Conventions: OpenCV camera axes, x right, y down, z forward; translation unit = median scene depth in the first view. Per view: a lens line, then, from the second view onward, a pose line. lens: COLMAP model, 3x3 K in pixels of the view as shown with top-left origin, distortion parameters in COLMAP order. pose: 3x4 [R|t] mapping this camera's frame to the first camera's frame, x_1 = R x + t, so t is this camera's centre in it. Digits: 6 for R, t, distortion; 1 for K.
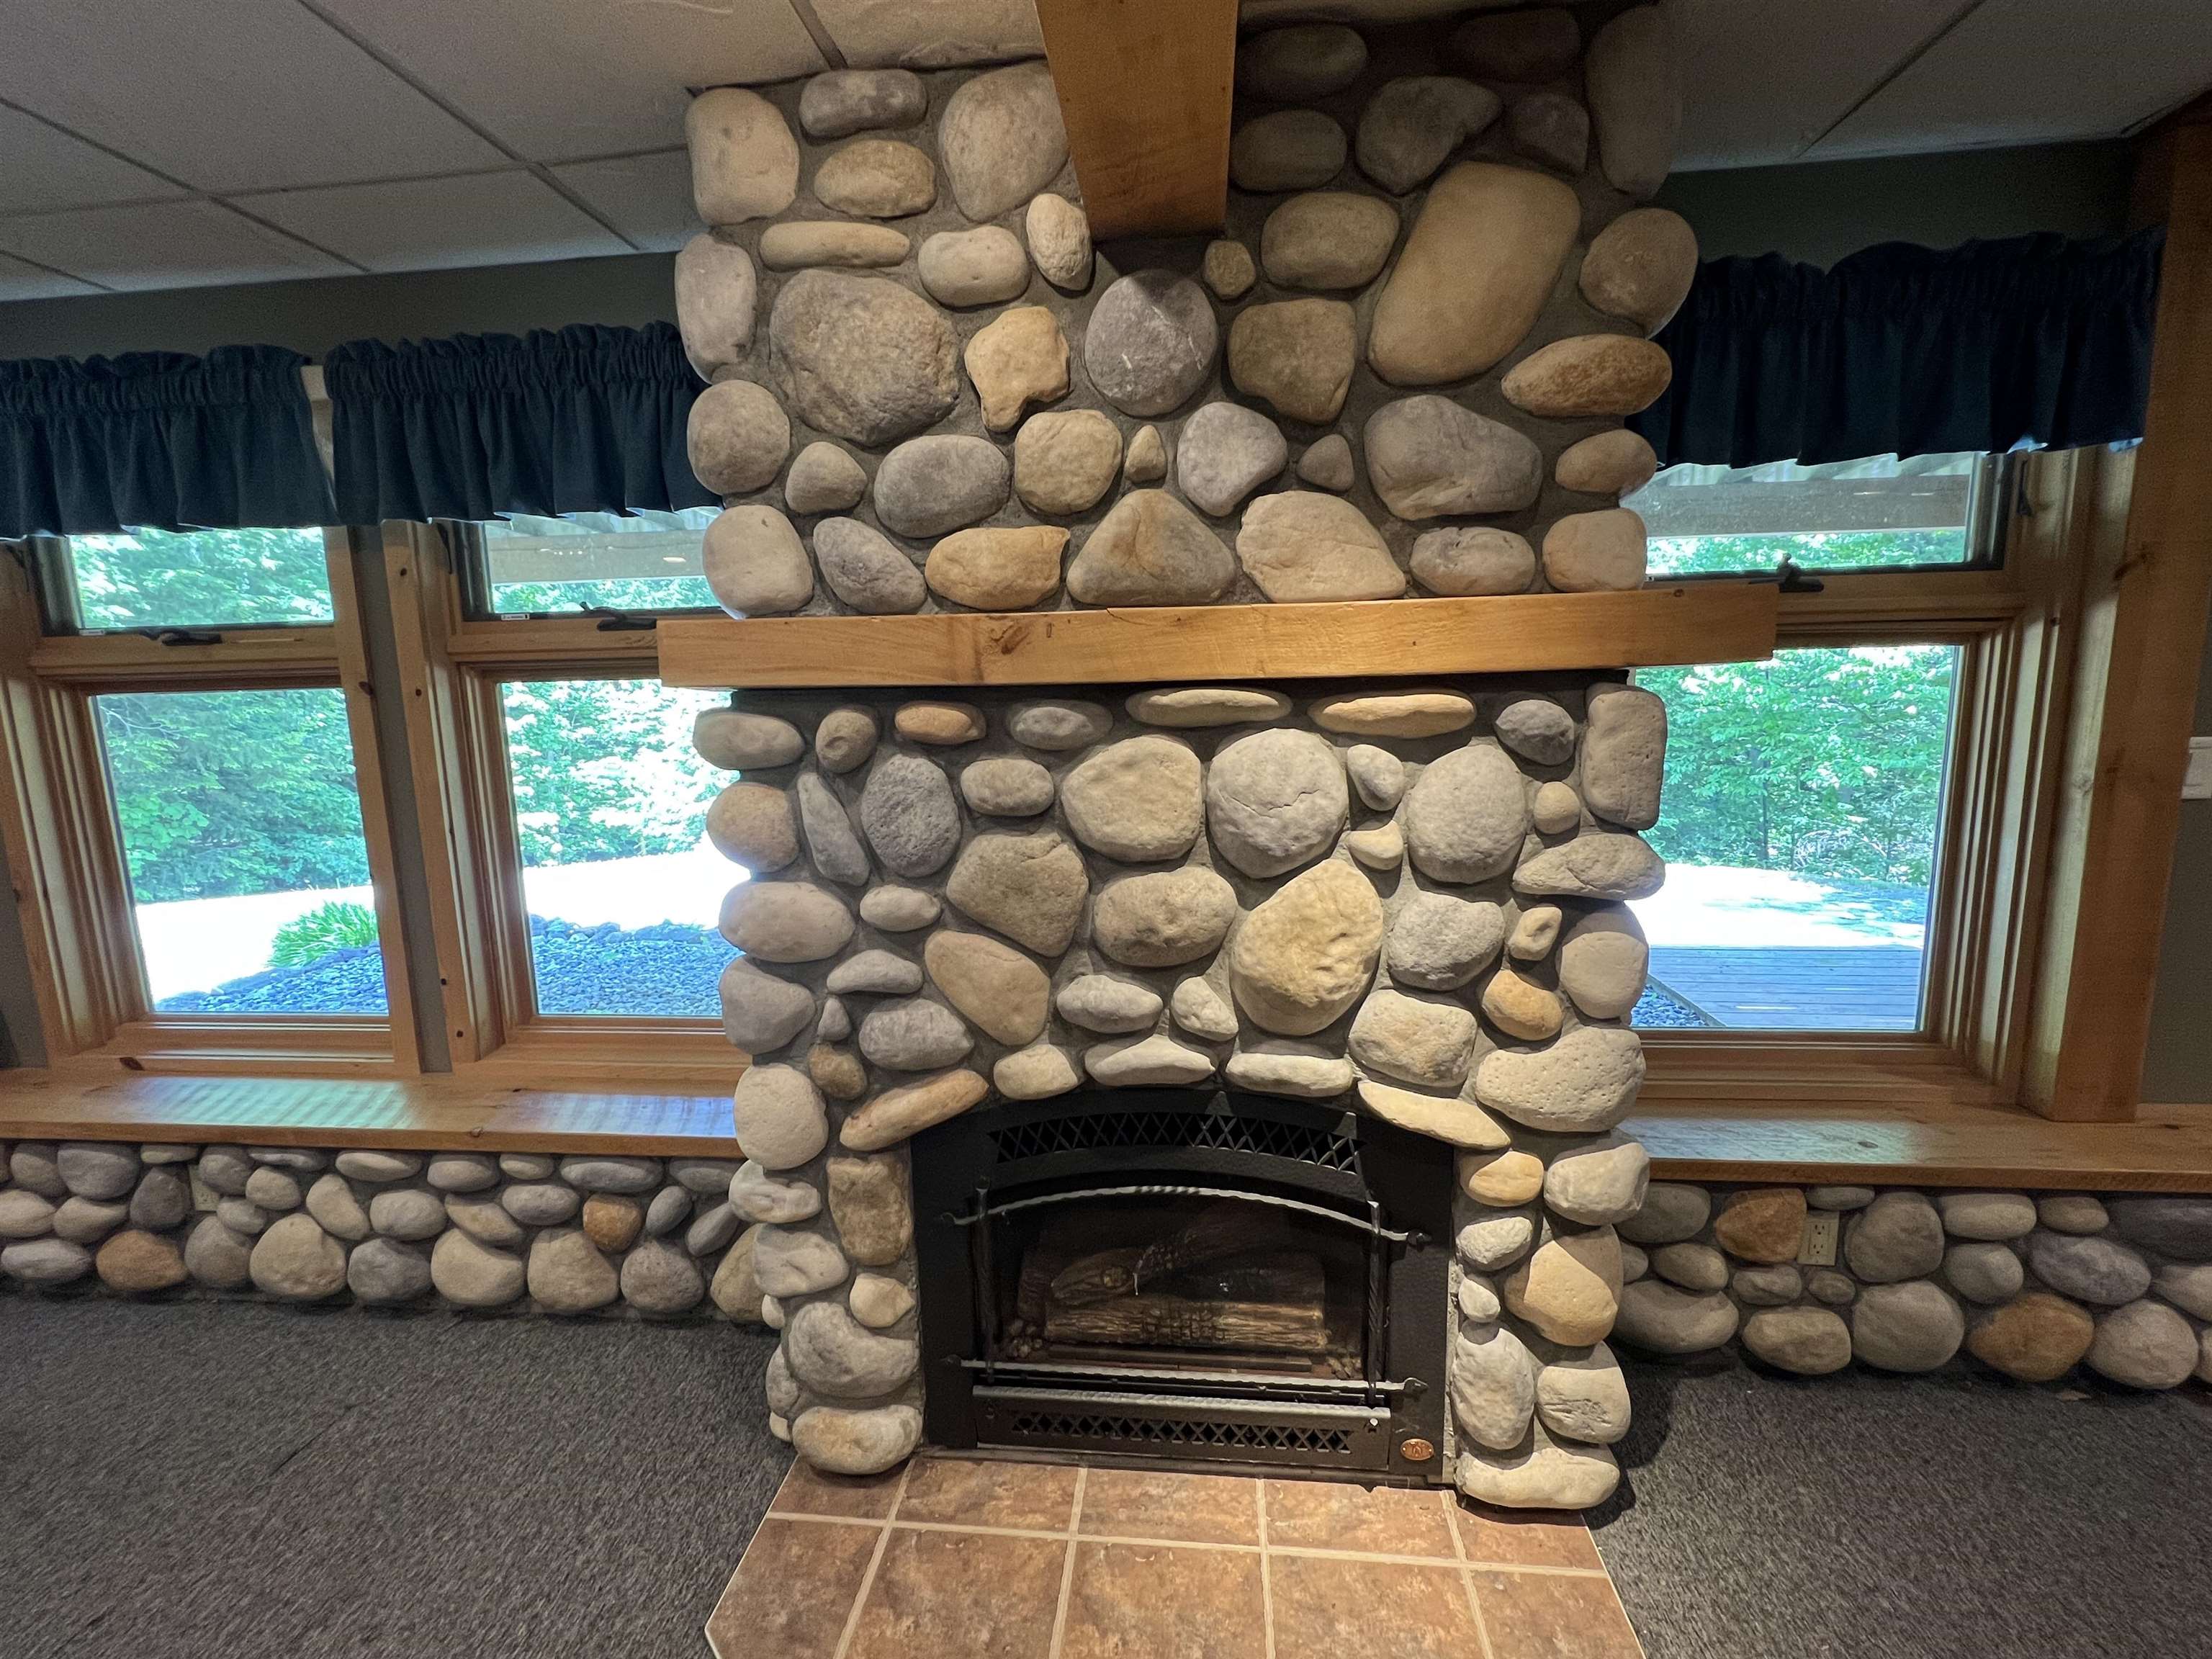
lens RADIAL K [[968.4, 0, 1103.5], [0, 968.4, 828.1], [0, 0, 1]] dist [-0.000559, -0.000022]
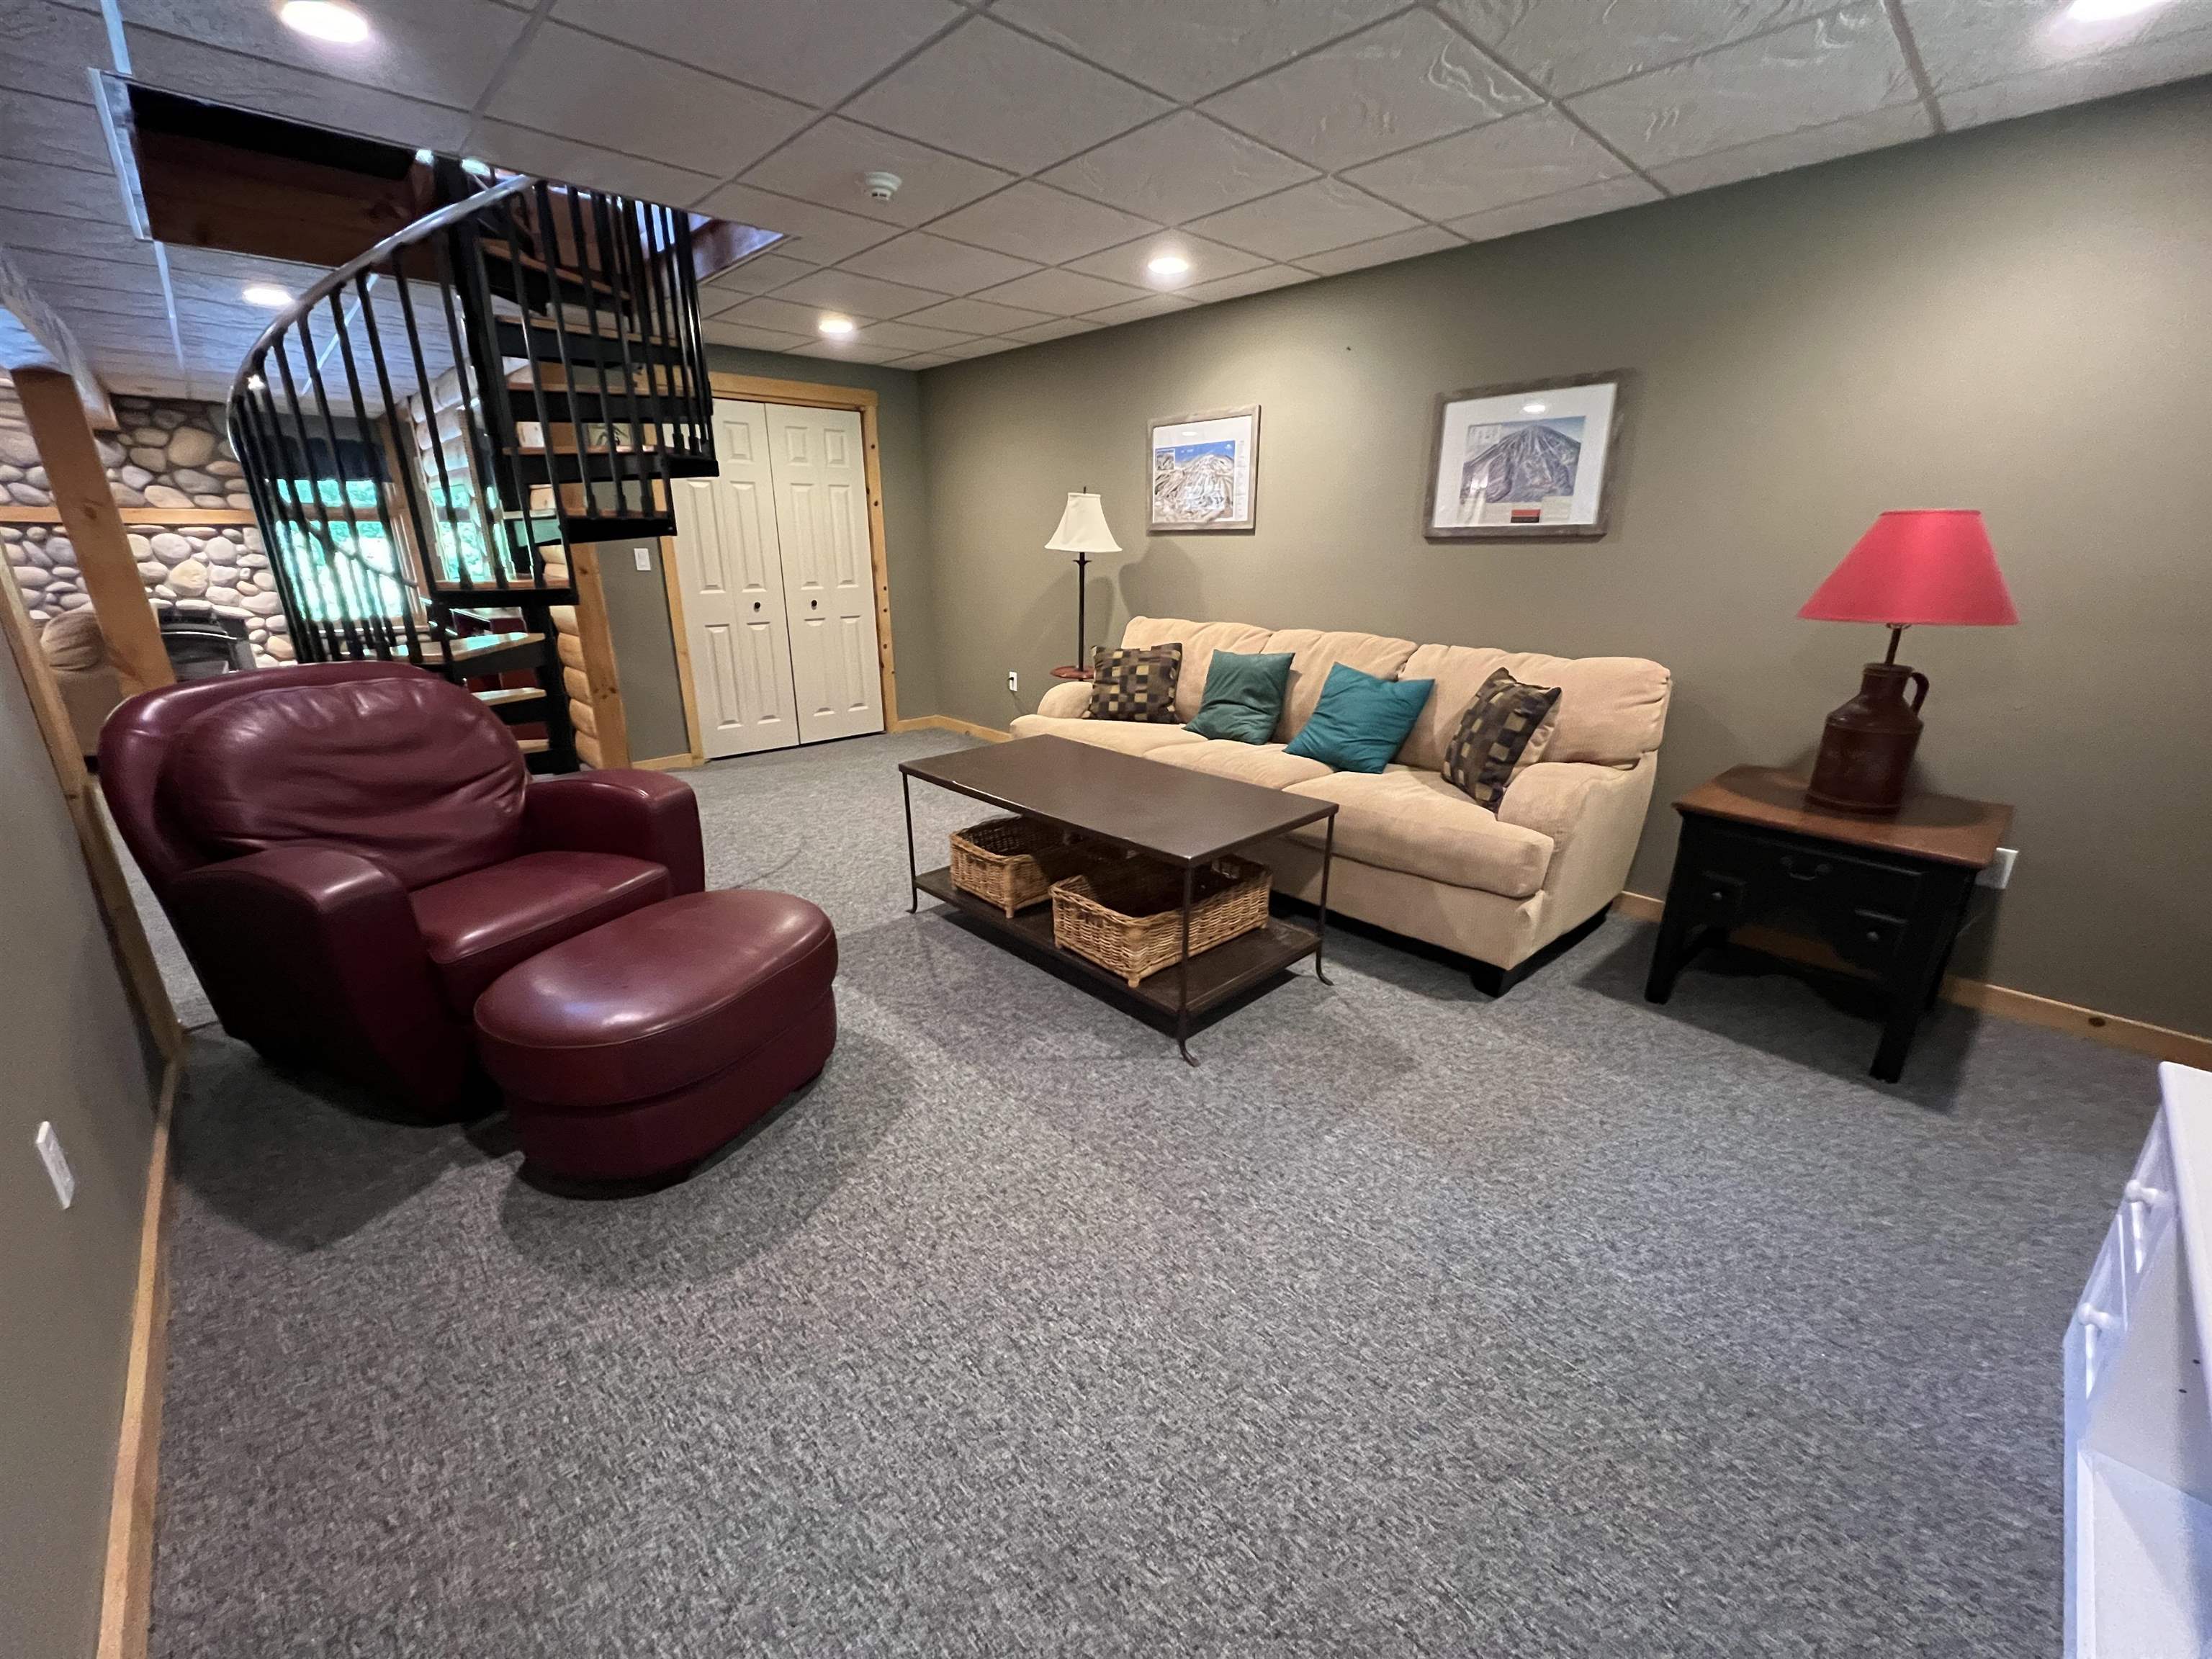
lens RADIAL K [[884.5, 0, 1107.0], [0, 884.5, 821.9], [0, 0, 1]] dist [-0.003337, 0.002010]
pose [[0.645224, -0.213936, 0.733428, -0.374470], [0.091249, 0.974701, 0.204039, 0.894469], [-0.758525, -0.064727, 0.648422, -5.984311]]
